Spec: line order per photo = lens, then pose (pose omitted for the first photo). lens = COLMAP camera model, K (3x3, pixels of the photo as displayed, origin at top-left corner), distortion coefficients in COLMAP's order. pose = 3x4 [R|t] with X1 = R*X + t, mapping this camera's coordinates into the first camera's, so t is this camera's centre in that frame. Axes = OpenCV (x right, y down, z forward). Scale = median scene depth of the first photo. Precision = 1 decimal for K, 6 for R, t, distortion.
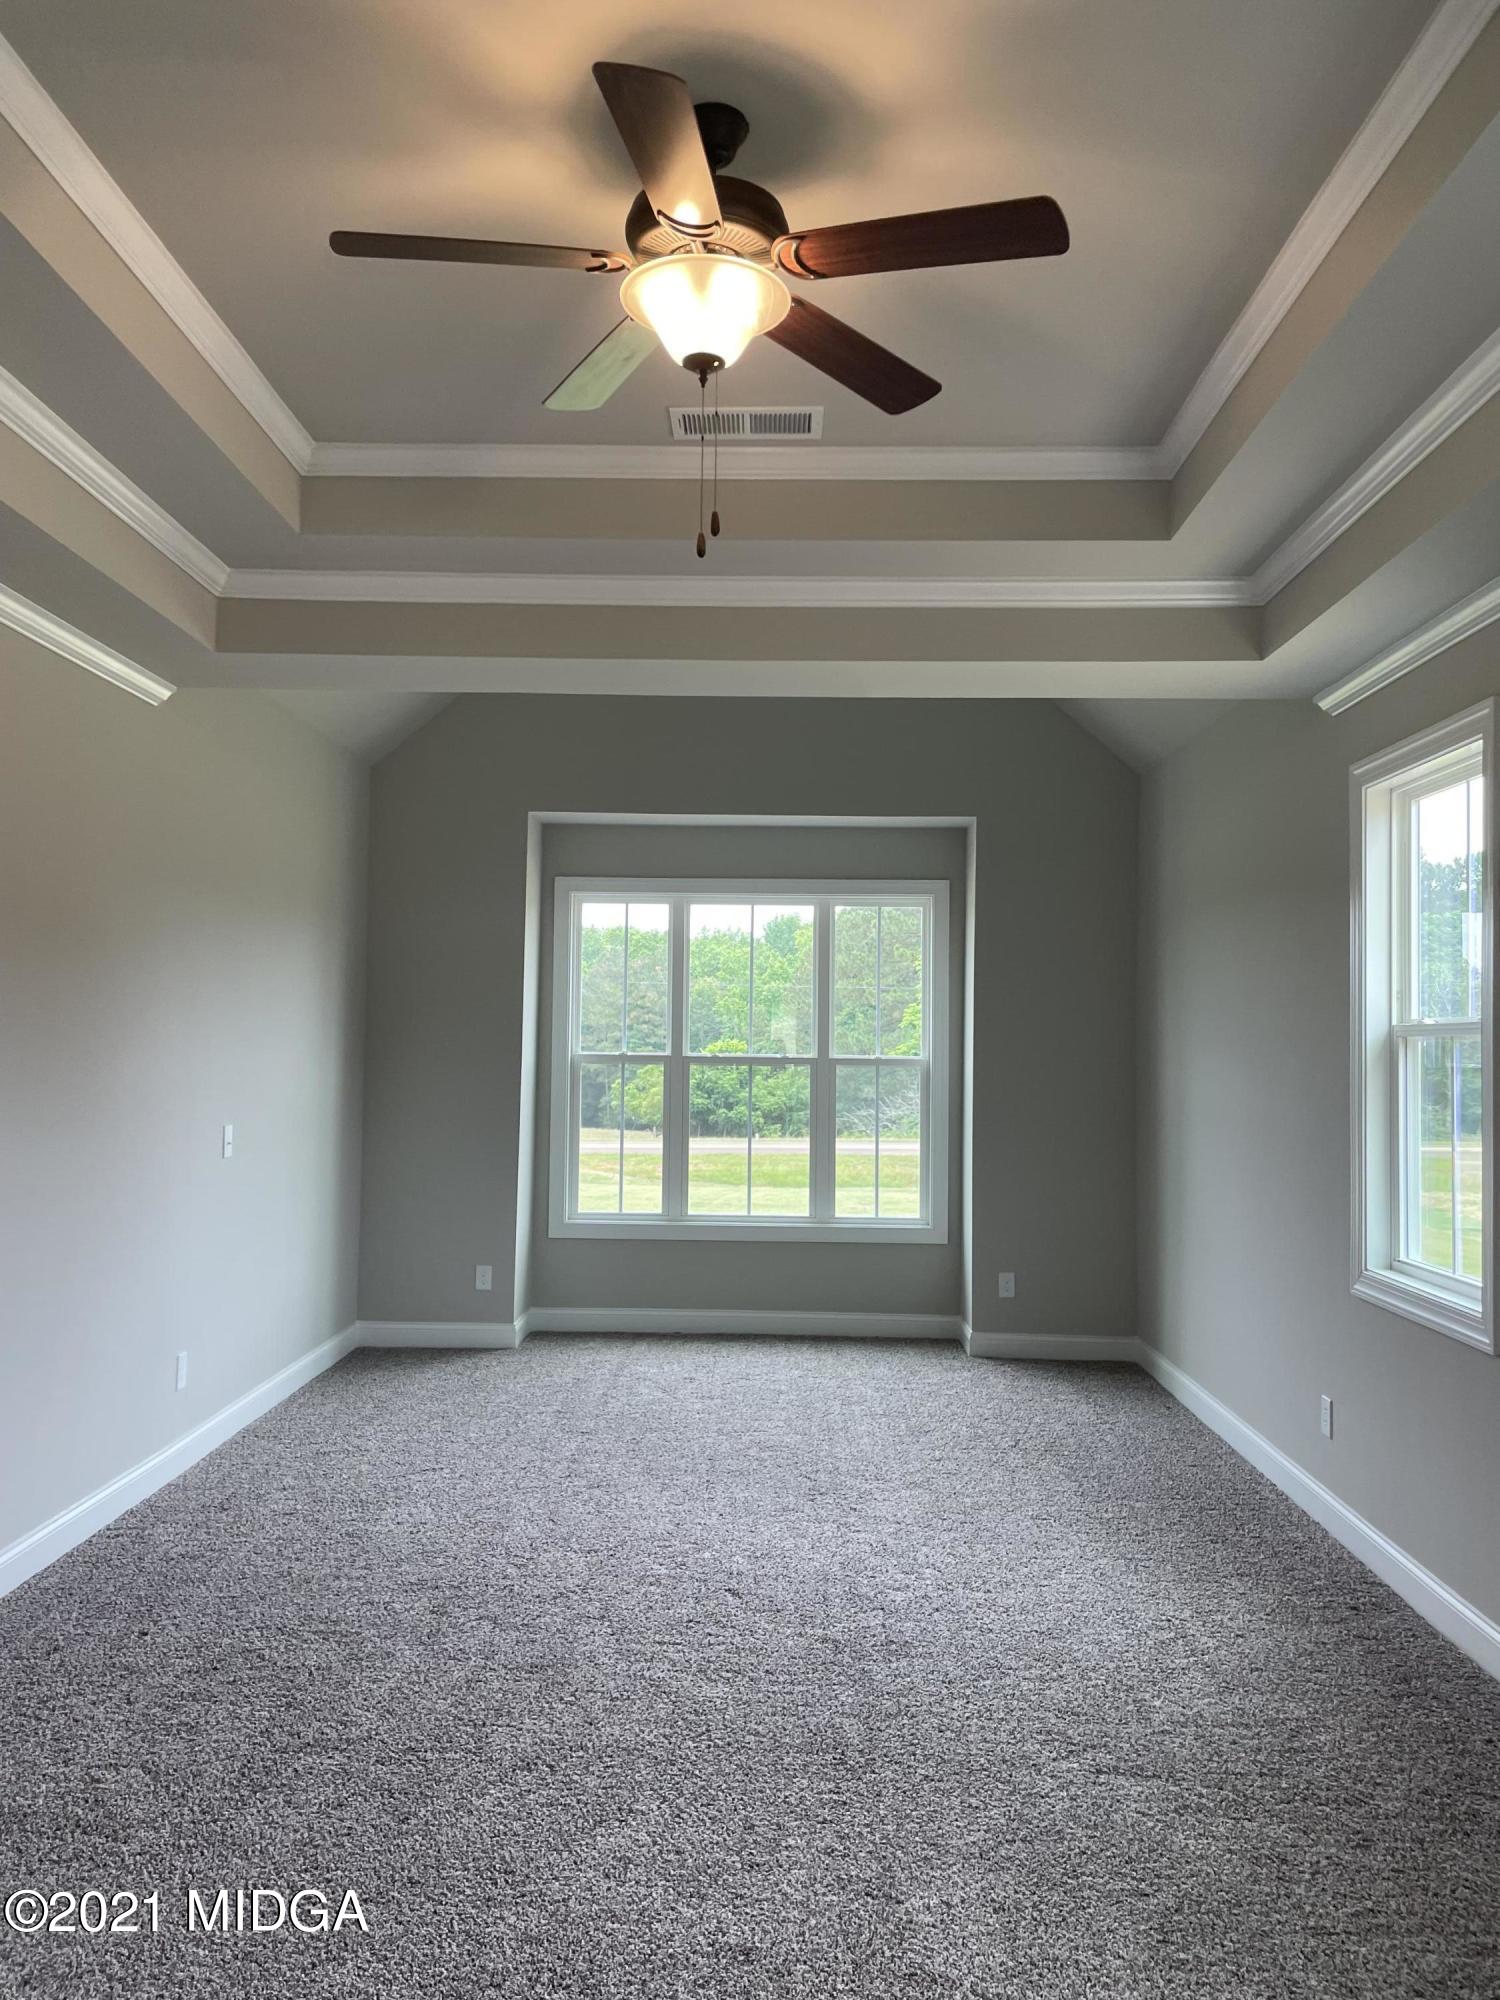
lens RADIAL K [[1521.7, 0, 748.0], [0, 1521.7, 1009.8], [0, 0, 1]] dist [0.087805, -0.001691]
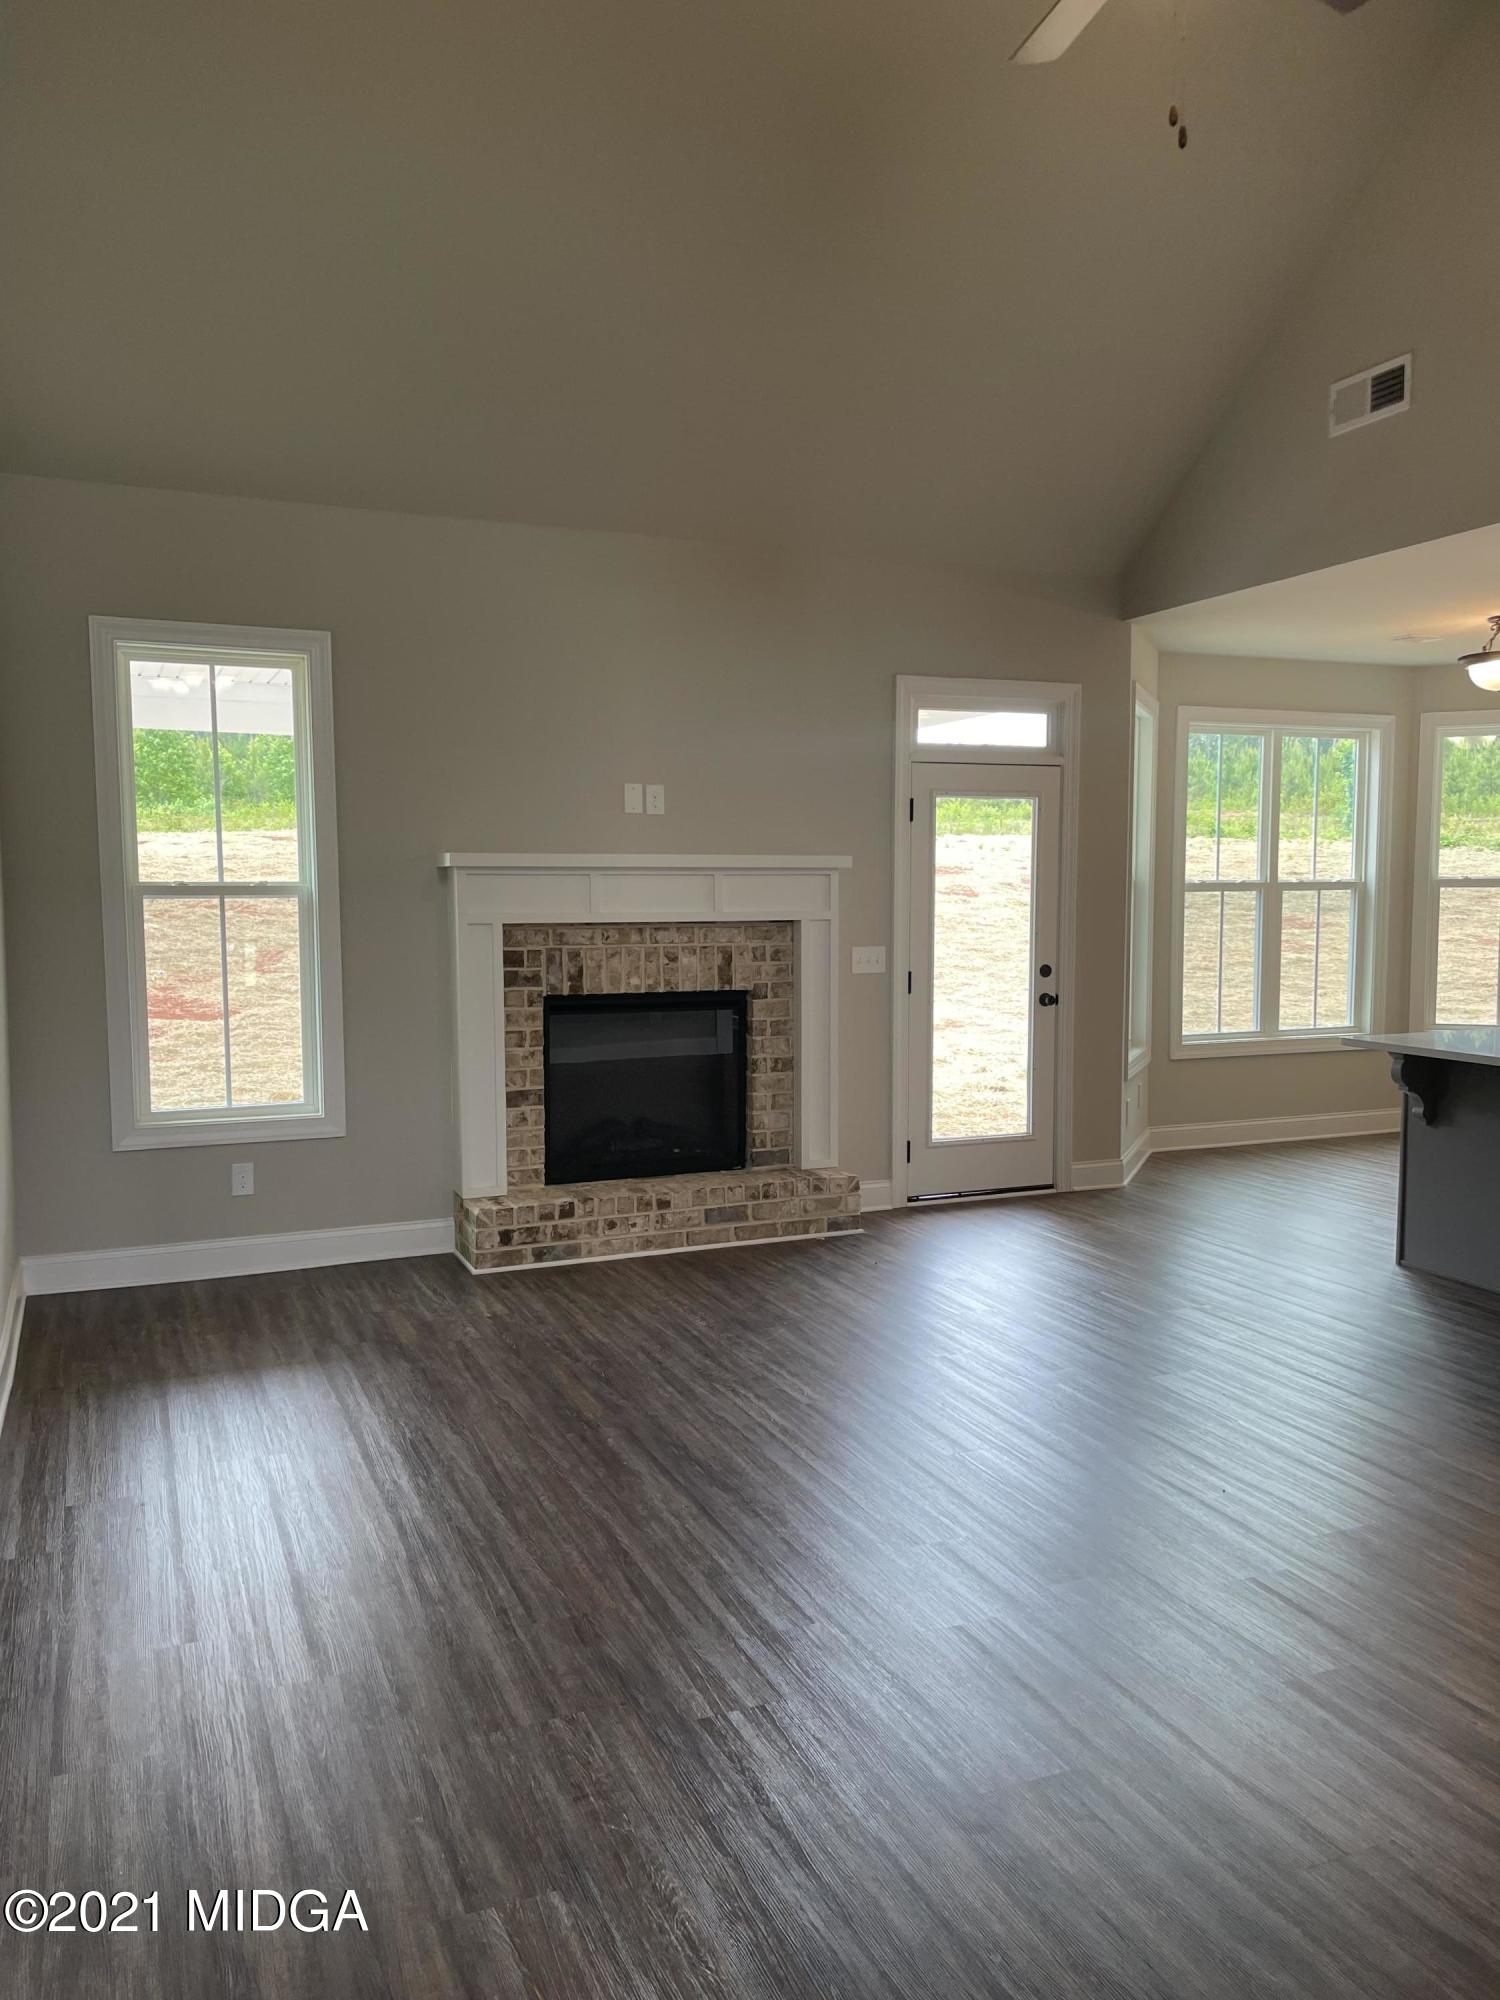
lens RADIAL K [[1521.7, 0, 748.0], [0, 1521.7, 1009.8], [0, 0, 1]] dist [0.087805, -0.001691]
pose [[0.915426, -0.050217, 0.399342, -0.801807], [0.007672, 0.994183, 0.107430, 0.001633], [-0.402414, -0.095280, 0.910486, 0.169563]]
